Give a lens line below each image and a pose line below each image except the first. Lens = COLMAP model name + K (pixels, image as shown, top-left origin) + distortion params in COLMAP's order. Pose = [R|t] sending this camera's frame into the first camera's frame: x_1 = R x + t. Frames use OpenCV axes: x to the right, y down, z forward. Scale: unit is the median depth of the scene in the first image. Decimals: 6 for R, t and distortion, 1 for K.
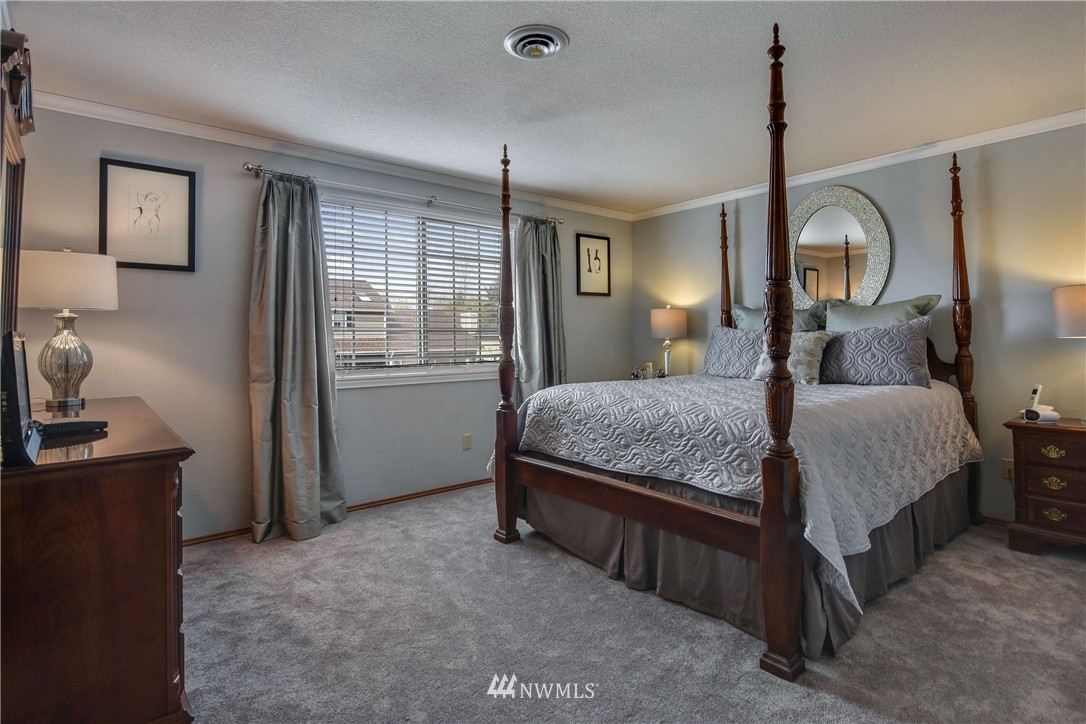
lens RADIAL K [[539.7, 0, 540.5], [0, 539.7, 344.9], [0, 0, 1]] dist [0.002637, -0.000228]
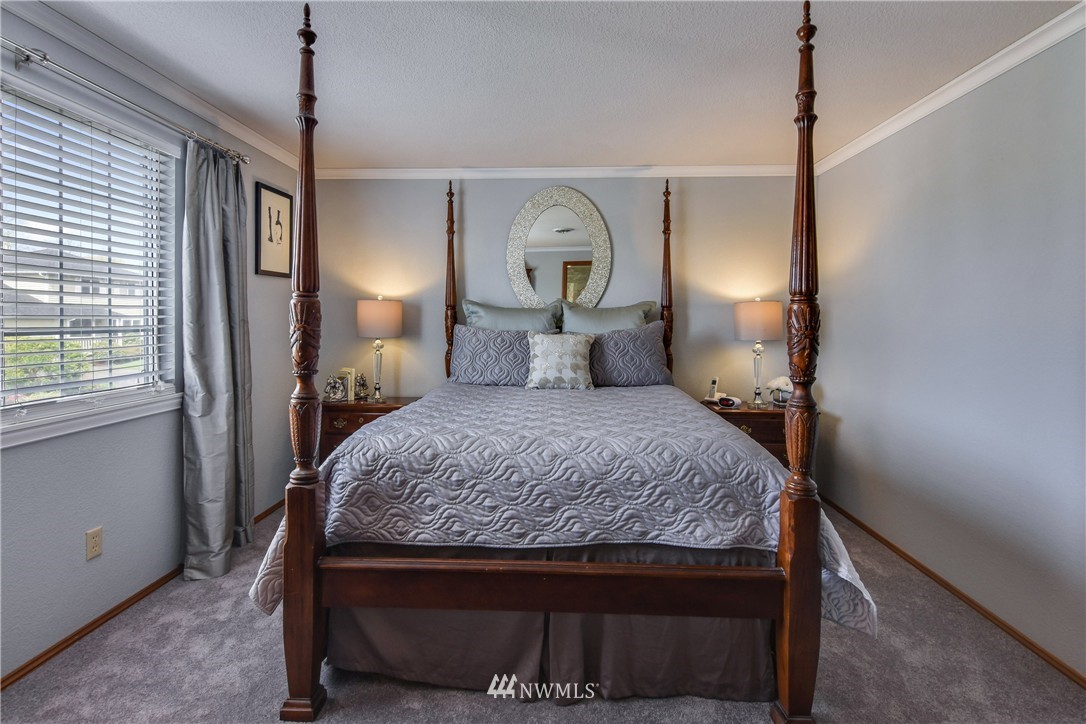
lens RADIAL K [[552.3, 0, 528.7], [0, 552.3, 338.5], [0, 0, 1]] dist [0.000126, -0.000824]
pose [[0.679551, -0.014188, 0.733491, -0.382000], [-0.000451, 0.999805, 0.019757, -0.048640], [-0.733628, -0.013757, 0.679412, 0.522921]]
